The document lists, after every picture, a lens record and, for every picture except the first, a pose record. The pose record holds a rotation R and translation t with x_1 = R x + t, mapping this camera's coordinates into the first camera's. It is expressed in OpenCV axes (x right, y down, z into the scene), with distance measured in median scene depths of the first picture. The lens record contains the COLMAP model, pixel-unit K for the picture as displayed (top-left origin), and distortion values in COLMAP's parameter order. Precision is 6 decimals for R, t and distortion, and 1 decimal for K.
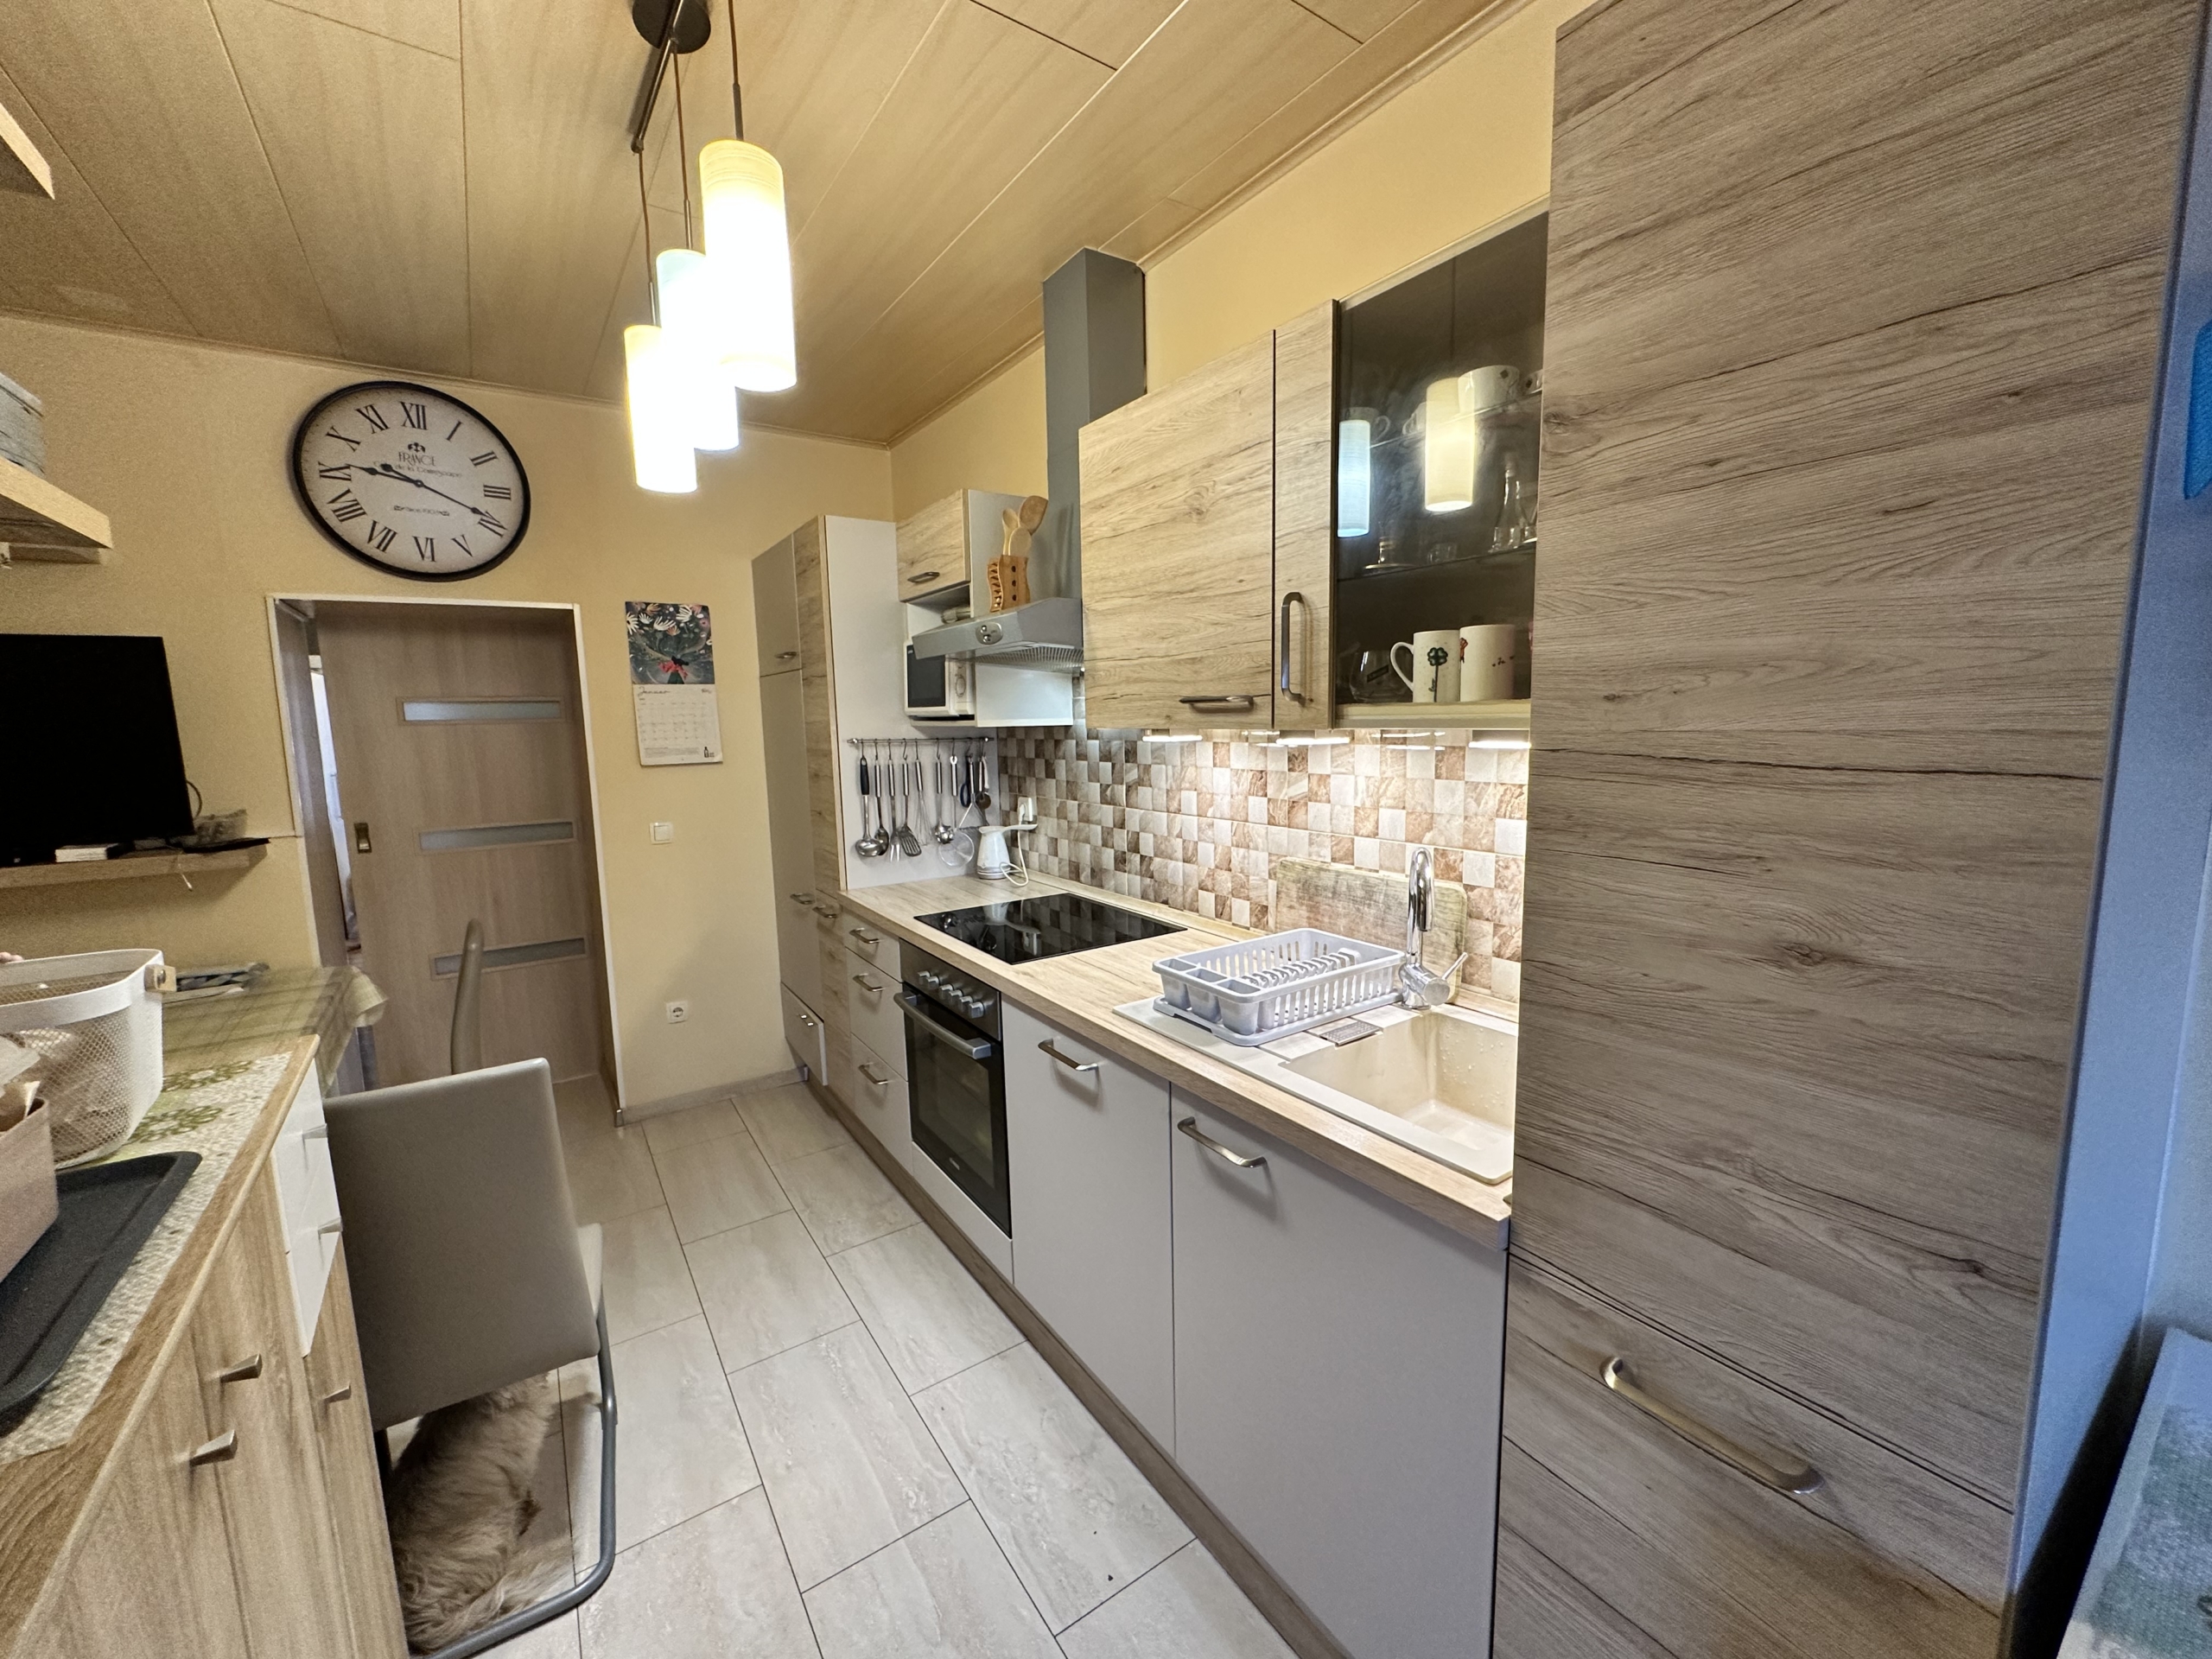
lens RADIAL K [[881.3, 0, 1106.7], [0, 881.3, 829.9], [0, 0, 1]] dist [-0.003944, 0.000129]
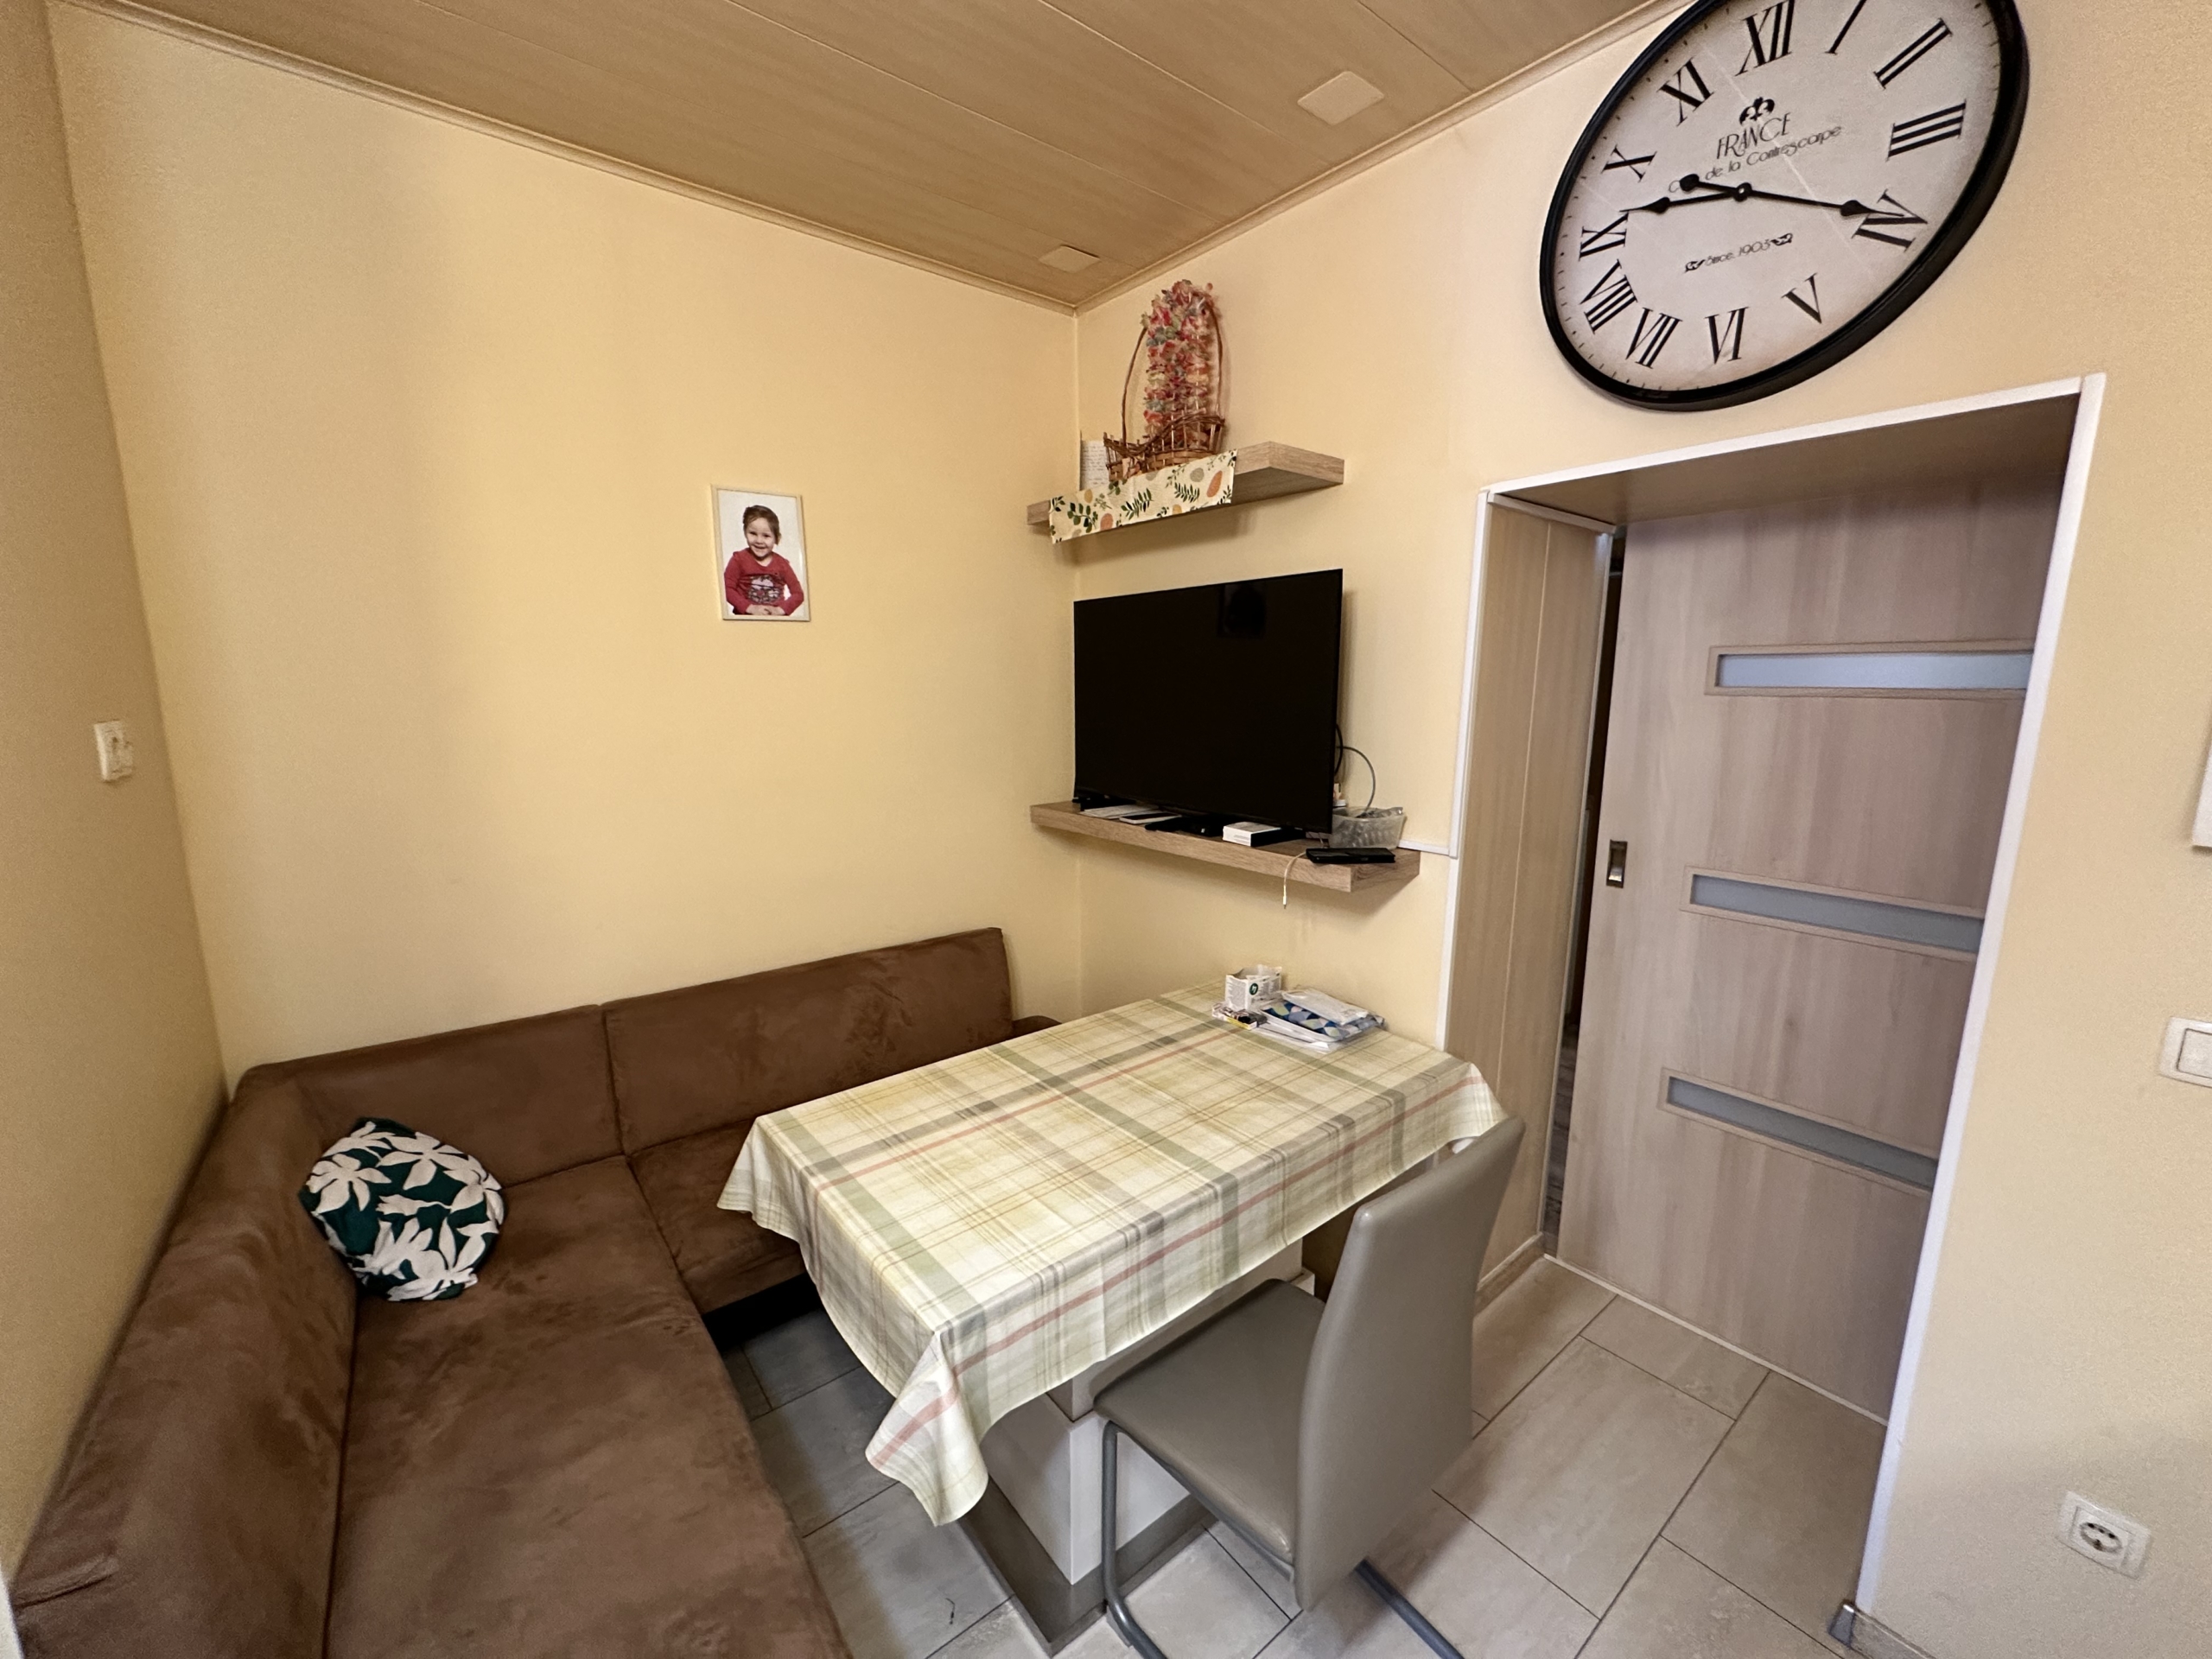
lens RADIAL K [[881.3, 0, 1103.6], [0, 881.3, 839.1], [0, 0, 1]] dist [-0.003944, 0.000129]
pose [[0.067697, 0.194245, -0.978614, -0.275297], [-0.136457, 0.973450, 0.183780, -0.093248], [0.988330, 0.121098, 0.092405, 0.663913]]
